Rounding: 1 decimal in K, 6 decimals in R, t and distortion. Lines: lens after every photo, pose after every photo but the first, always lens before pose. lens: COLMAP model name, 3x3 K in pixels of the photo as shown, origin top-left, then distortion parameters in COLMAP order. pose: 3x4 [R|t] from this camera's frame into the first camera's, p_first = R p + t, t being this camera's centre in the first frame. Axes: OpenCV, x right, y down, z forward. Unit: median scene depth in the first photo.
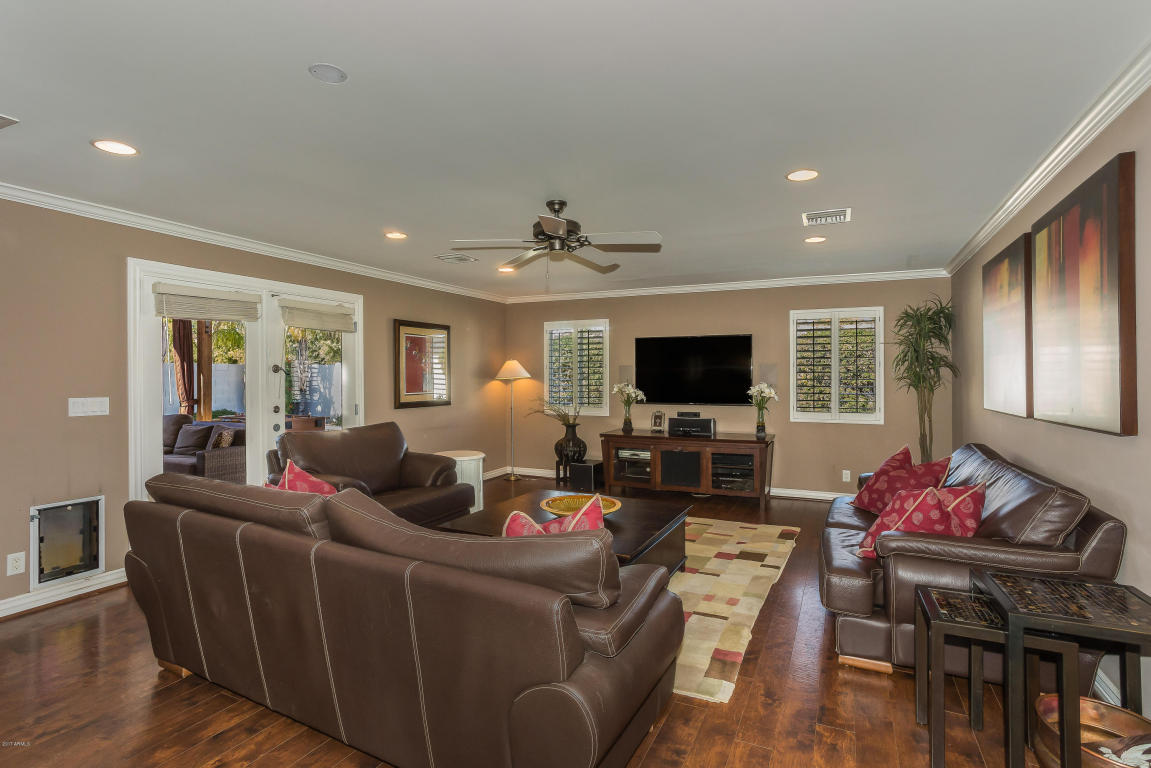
lens RADIAL K [[555.4, 0, 558.5], [0, 555.4, 378.6], [0, 0, 1]] dist [0.001876, 0.000544]
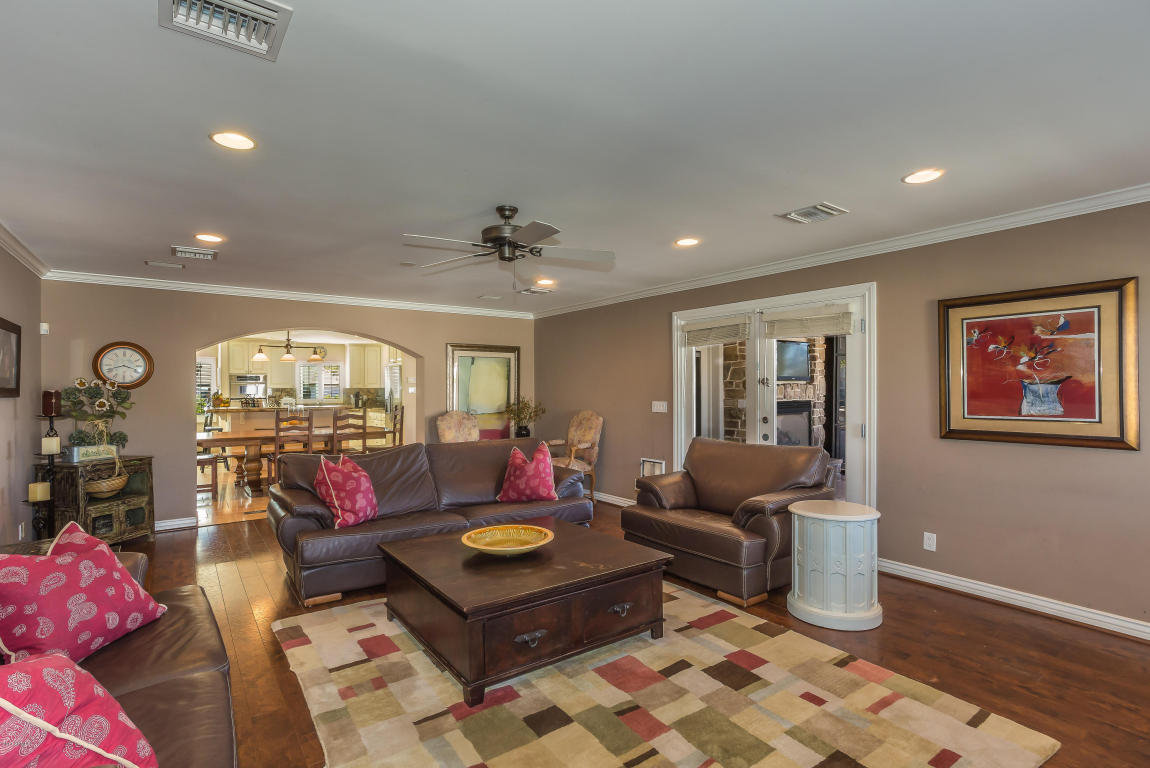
lens RADIAL K [[554.9, 0, 558.0], [0, 554.9, 378.6], [0, 0, 1]] dist [0.001876, 0.000544]
pose [[-0.465251, -0.021368, -0.884921, 0.683065], [-0.007442, 0.999768, -0.020228, 0.001054], [0.885148, -0.002826, -0.465302, 1.286487]]
